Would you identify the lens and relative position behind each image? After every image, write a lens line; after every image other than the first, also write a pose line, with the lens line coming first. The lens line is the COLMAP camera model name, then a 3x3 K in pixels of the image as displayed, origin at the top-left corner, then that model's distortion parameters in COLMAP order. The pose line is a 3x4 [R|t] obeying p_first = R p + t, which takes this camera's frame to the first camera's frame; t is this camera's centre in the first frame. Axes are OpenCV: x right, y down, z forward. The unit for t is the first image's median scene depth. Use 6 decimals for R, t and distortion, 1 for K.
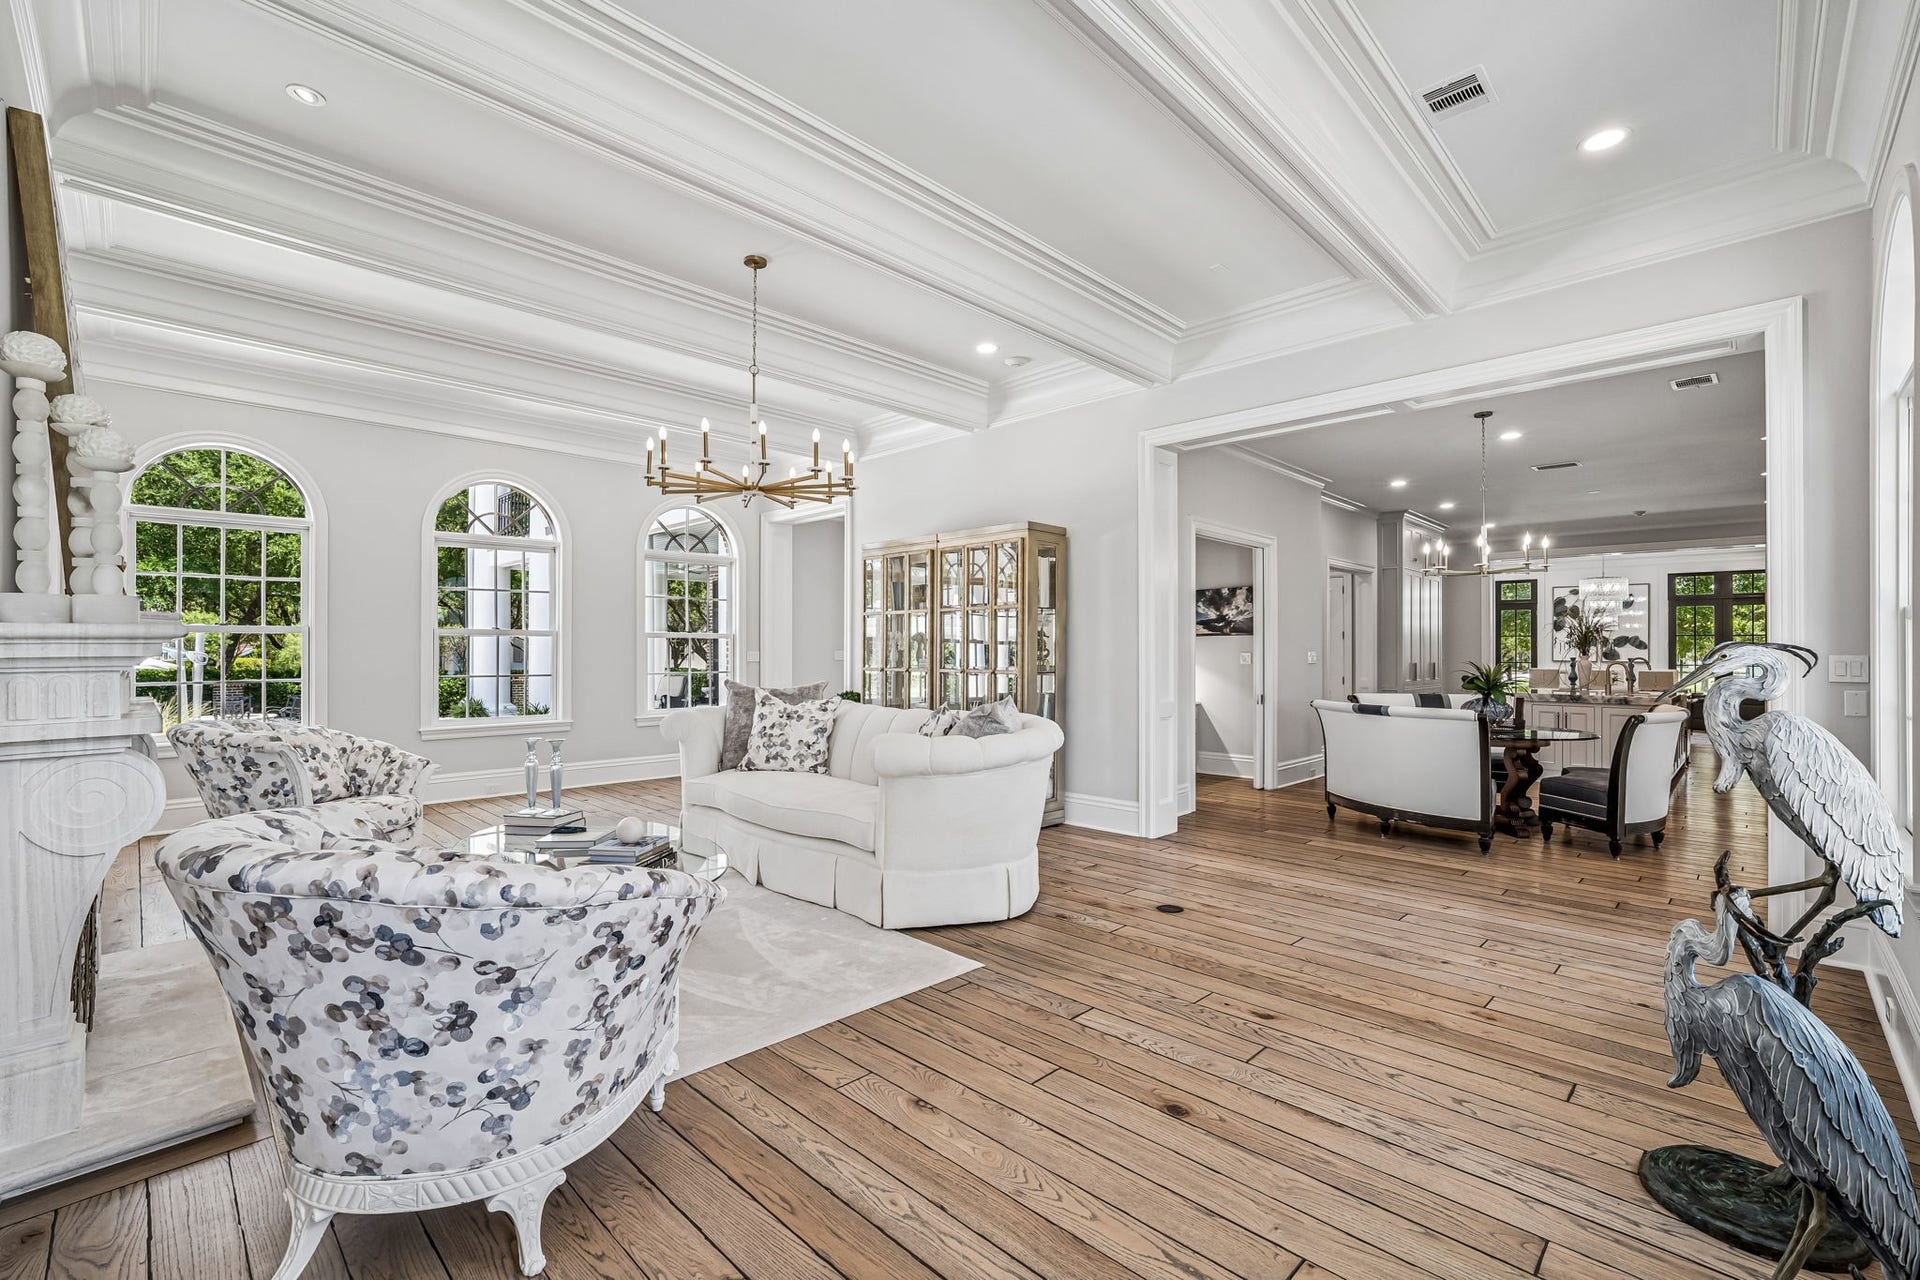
lens RADIAL K [[829.4, 0, 960.7], [0, 829.4, 639.3], [0, 0, 1]] dist [0.000802, 0.000059]
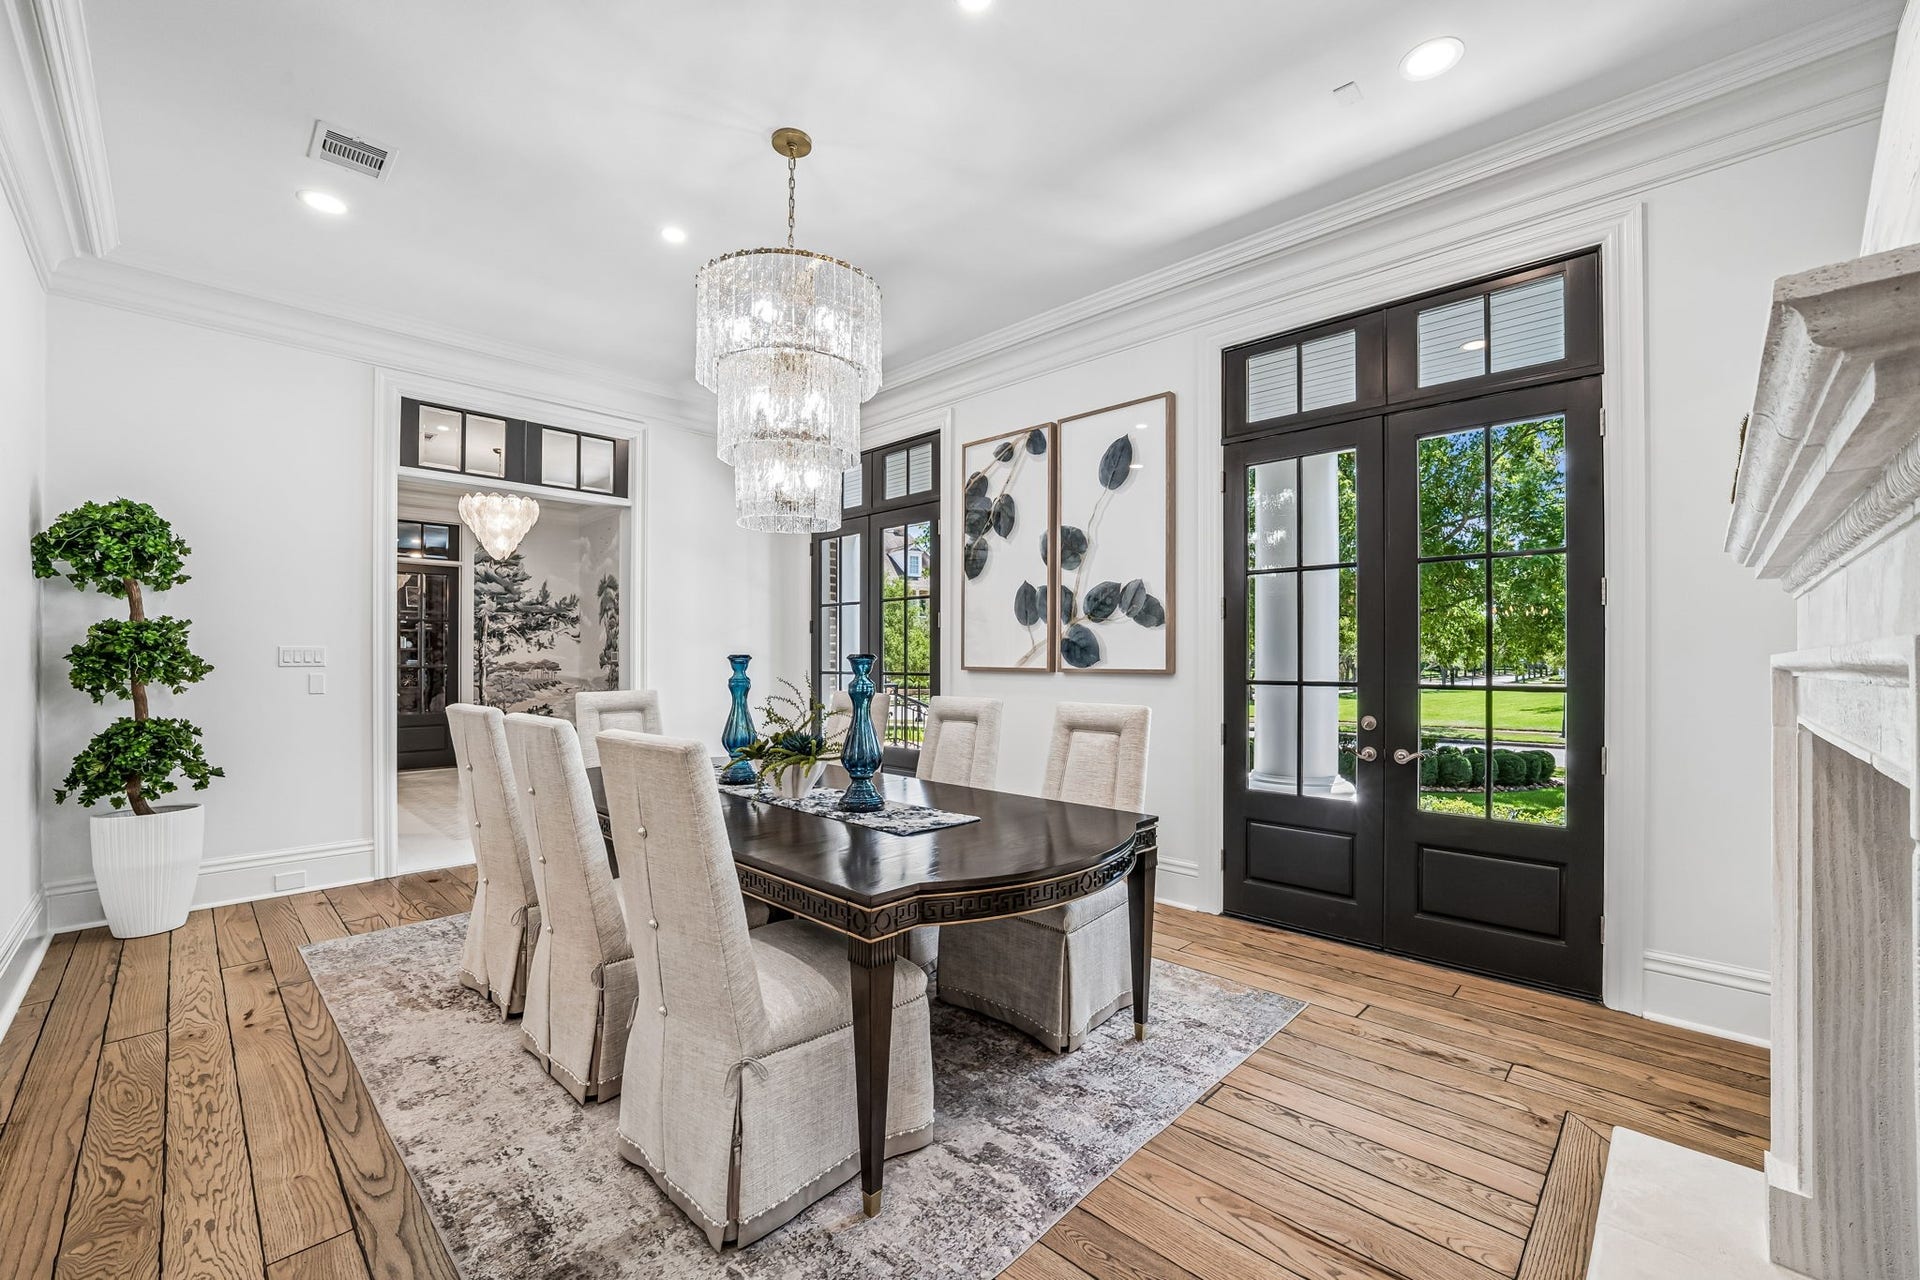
lens RADIAL K [[773.5, 0, 960.6], [0, 773.5, 657.2], [0, 0, 1]] dist [-0.013205, 0.000514]
pose [[0.999939, 0.002919, 0.010661, 0.751963], [-0.002885, 0.999991, -0.003212, 0.023336], [-0.010670, 0.003181, 0.999938, 0.736480]]
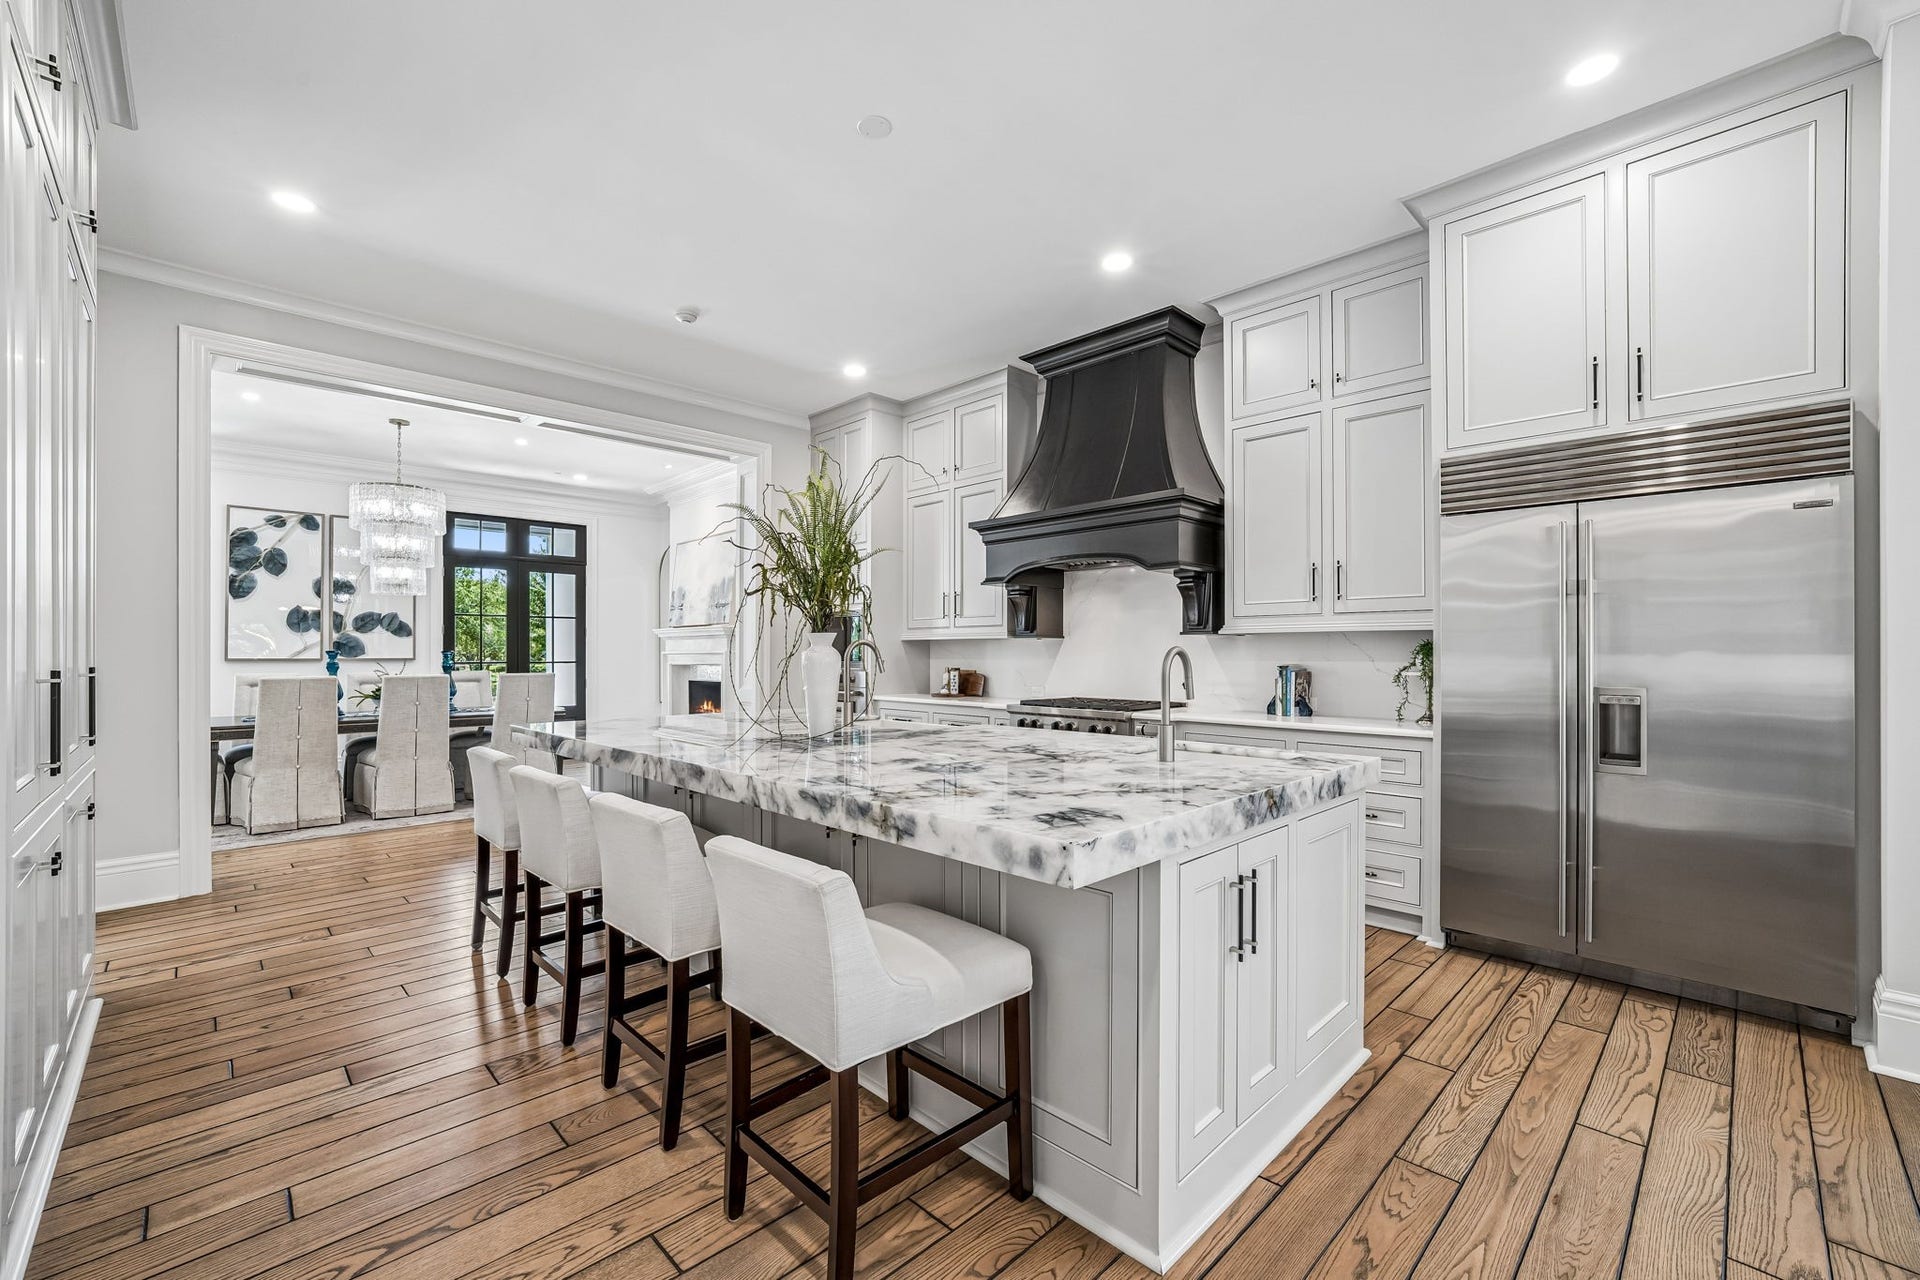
lens RADIAL K [[773.5, 0, 966.7], [0, 773.5, 640.2], [0, 0, 1]] dist [-0.013205, 0.000514]
pose [[0.008134, 0.004592, 0.999956, 0.296978], [-0.004495, 0.999980, -0.004555, 0.015098], [-0.999957, -0.004458, 0.008155, 0.607770]]
